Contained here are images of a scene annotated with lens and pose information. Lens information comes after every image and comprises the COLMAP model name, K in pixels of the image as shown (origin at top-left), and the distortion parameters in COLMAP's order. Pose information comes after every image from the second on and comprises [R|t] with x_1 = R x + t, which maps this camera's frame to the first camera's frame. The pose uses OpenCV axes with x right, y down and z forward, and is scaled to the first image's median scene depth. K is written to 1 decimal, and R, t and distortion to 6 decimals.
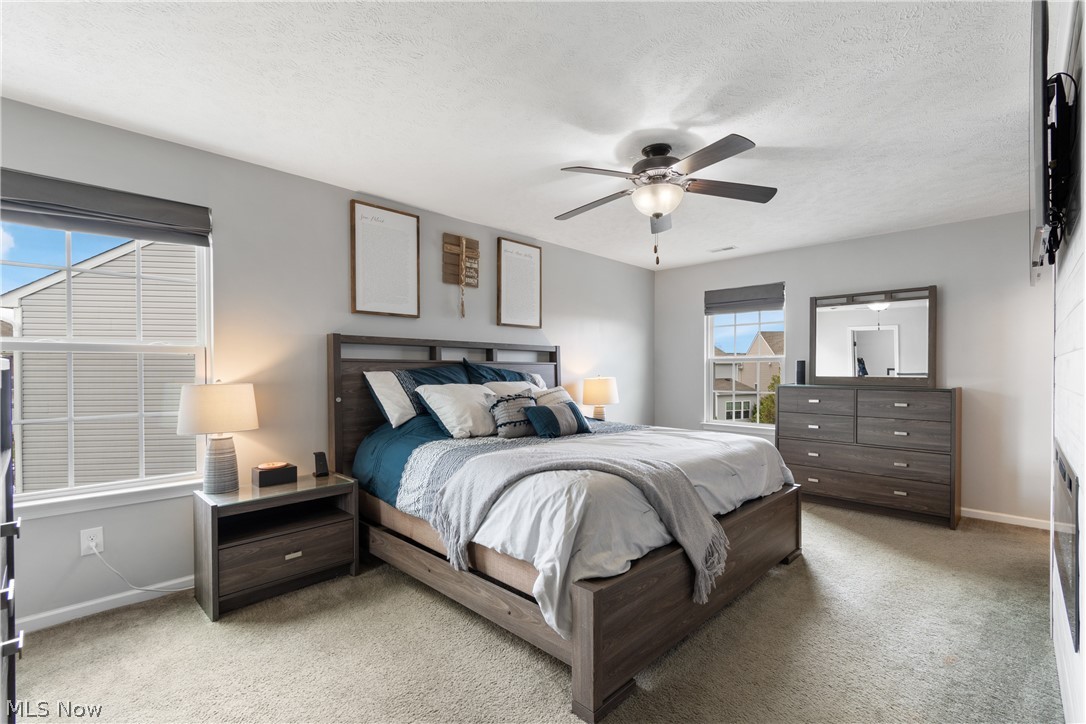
lens RADIAL K [[479.6, 0, 547.8], [0, 479.6, 358.6], [0, 0, 1]] dist [0.001796, 0.000214]
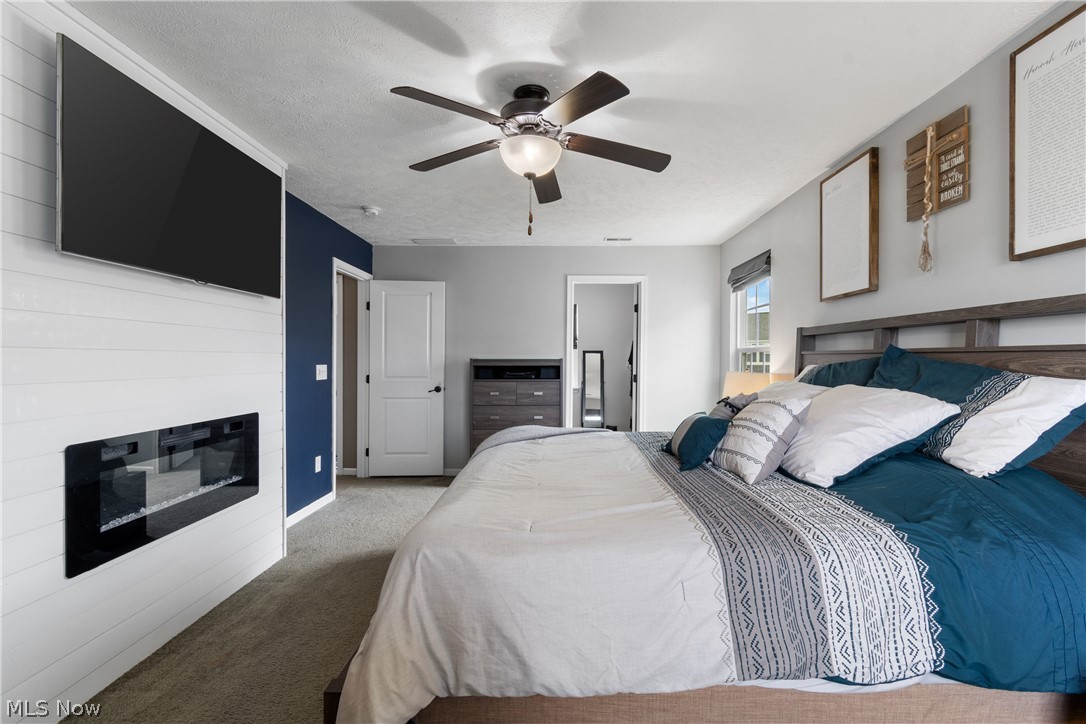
lens RADIAL K [[479.6, 0, 547.8], [0, 479.6, 358.6], [0, 0, 1]] dist [0.001796, 0.000214]
pose [[-0.726177, -0.001470, -0.687507, 0.530830], [0.013805, 0.999765, -0.016720, 0.021328], [0.687370, -0.021633, -0.725985, 1.093580]]
